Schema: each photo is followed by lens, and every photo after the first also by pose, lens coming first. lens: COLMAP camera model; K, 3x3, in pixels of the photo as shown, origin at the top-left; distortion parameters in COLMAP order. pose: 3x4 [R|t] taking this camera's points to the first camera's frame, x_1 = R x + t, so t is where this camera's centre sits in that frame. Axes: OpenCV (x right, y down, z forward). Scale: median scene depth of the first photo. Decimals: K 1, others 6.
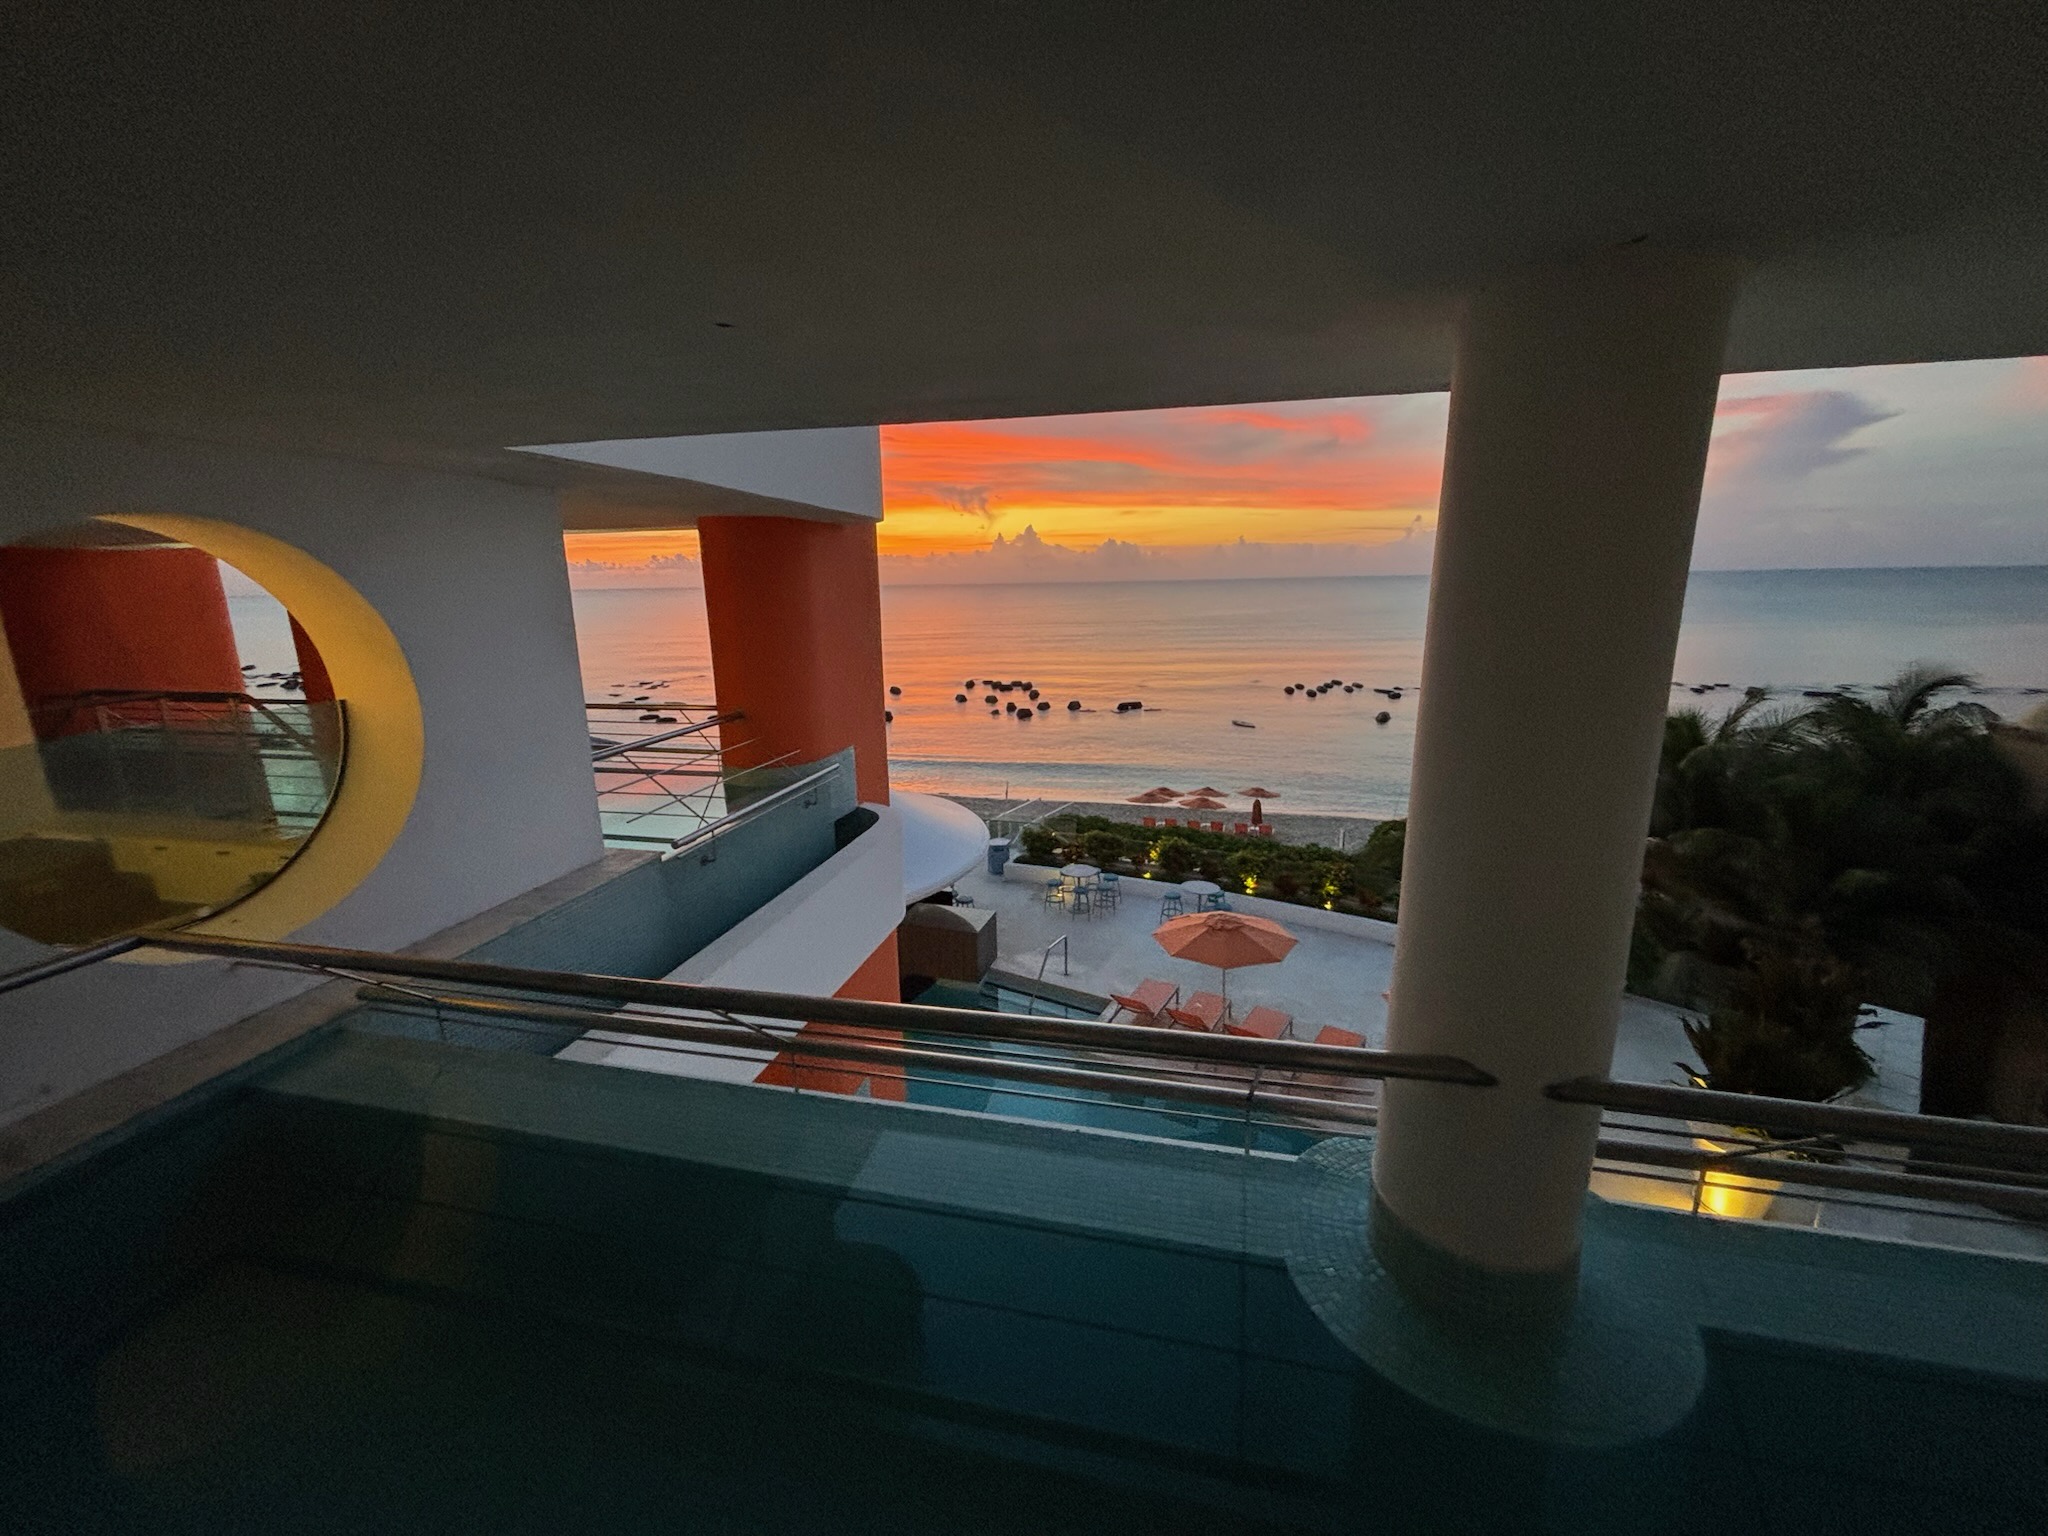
lens RADIAL K [[822.5, 0, 1024.0], [0, 822.5, 768.0], [0, 0, 1]] dist [0.091535, 0.000017]
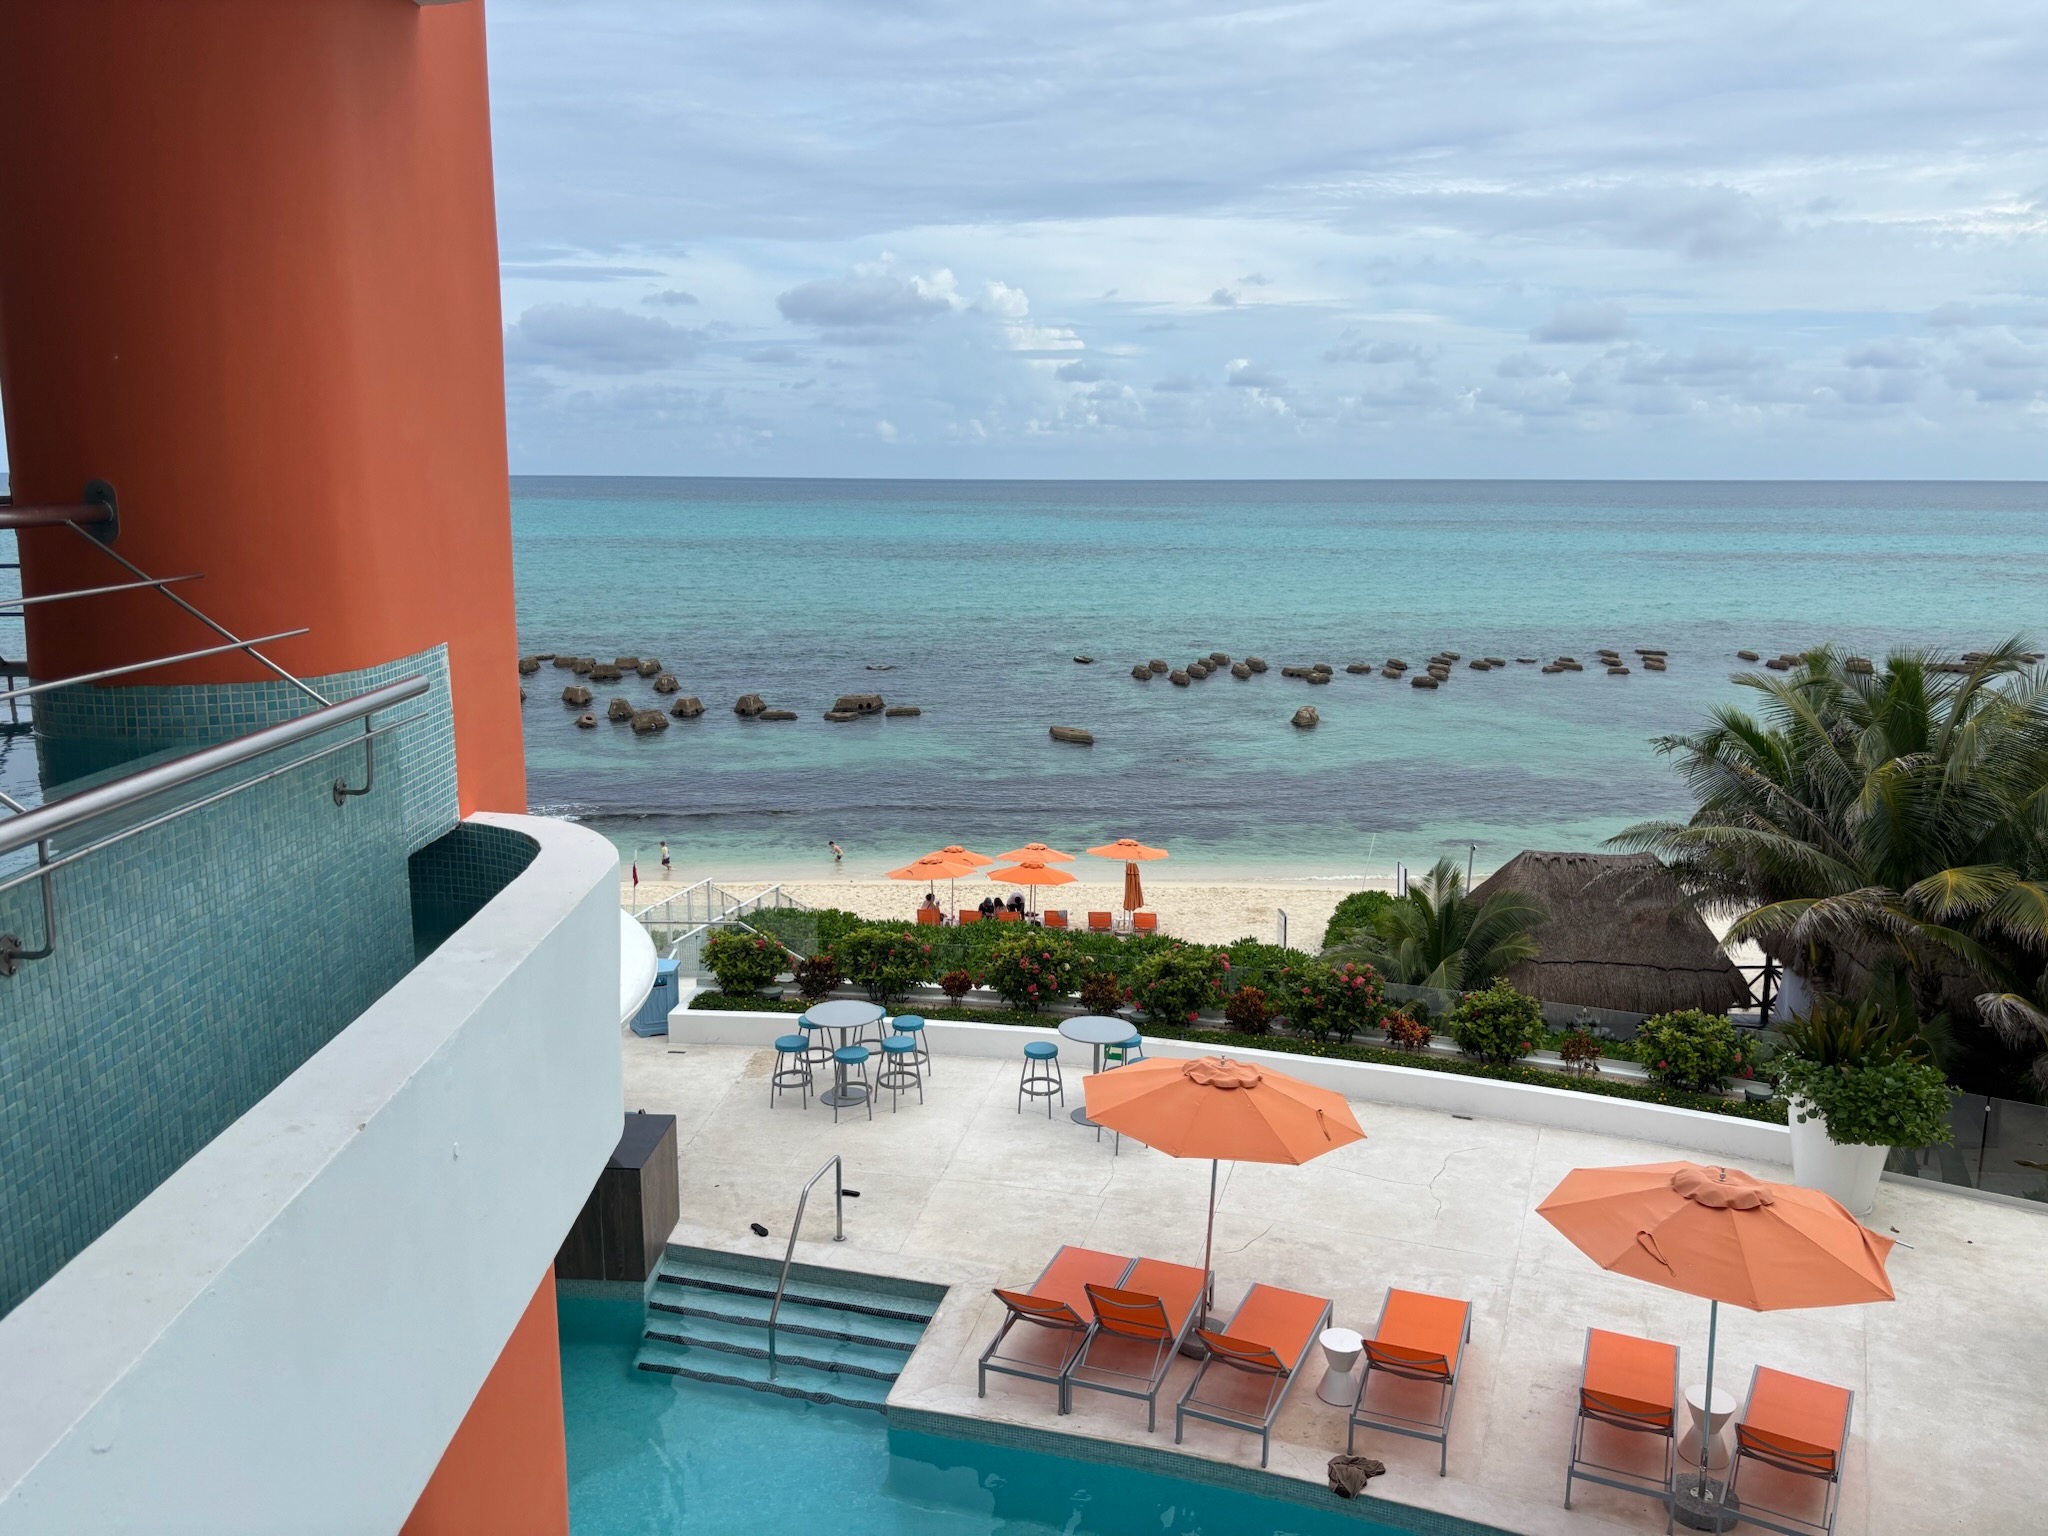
lens RADIAL K [[1542.3, 0, 1024.0], [0, 1542.3, 768.0], [0, 0, 1]] dist [0.068775, 0.000916]
pose [[0.968257, -0.030803, 0.248050, -0.047321], [0.041474, 0.998420, -0.037906, 0.021138], [-0.246490, 0.046991, 0.968005, 0.104897]]
